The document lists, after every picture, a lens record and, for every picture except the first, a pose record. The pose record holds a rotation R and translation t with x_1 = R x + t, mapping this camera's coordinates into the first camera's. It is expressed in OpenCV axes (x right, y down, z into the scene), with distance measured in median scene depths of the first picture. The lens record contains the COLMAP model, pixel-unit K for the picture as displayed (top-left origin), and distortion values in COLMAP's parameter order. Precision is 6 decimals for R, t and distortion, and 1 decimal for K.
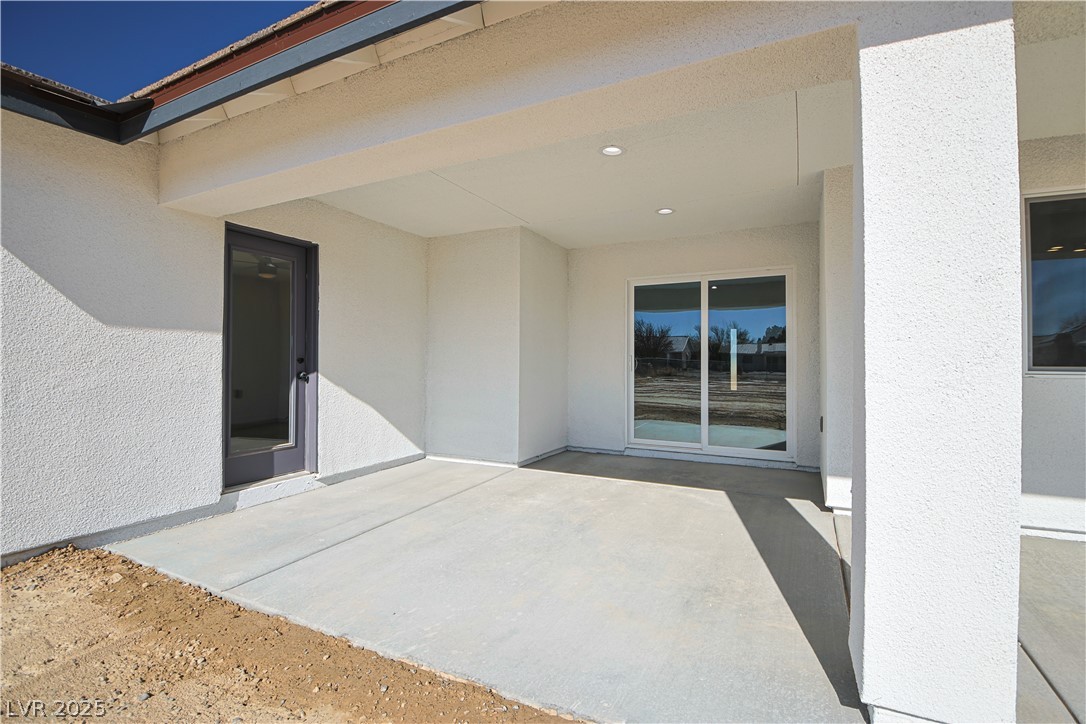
lens RADIAL K [[512.6, 0, 552.2], [0, 512.6, 365.8], [0, 0, 1]] dist [-0.003290, -0.001712]
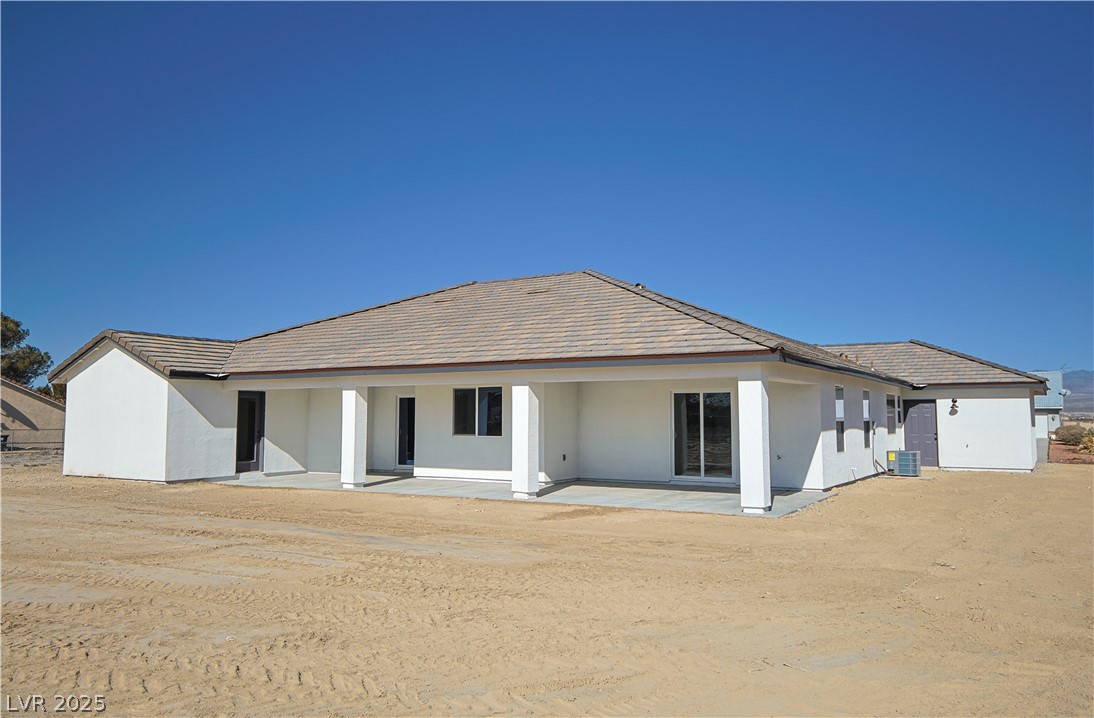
lens RADIAL K [[827.9, 0, 552.0], [0, 827.9, 360.7], [0, 0, 1]] dist [0.030018, -0.005545]
pose [[0.994202, -0.011164, -0.106945, 1.682300], [0.004308, 0.997932, -0.064127, -0.109067], [0.107440, 0.063295, 0.992195, -3.545777]]
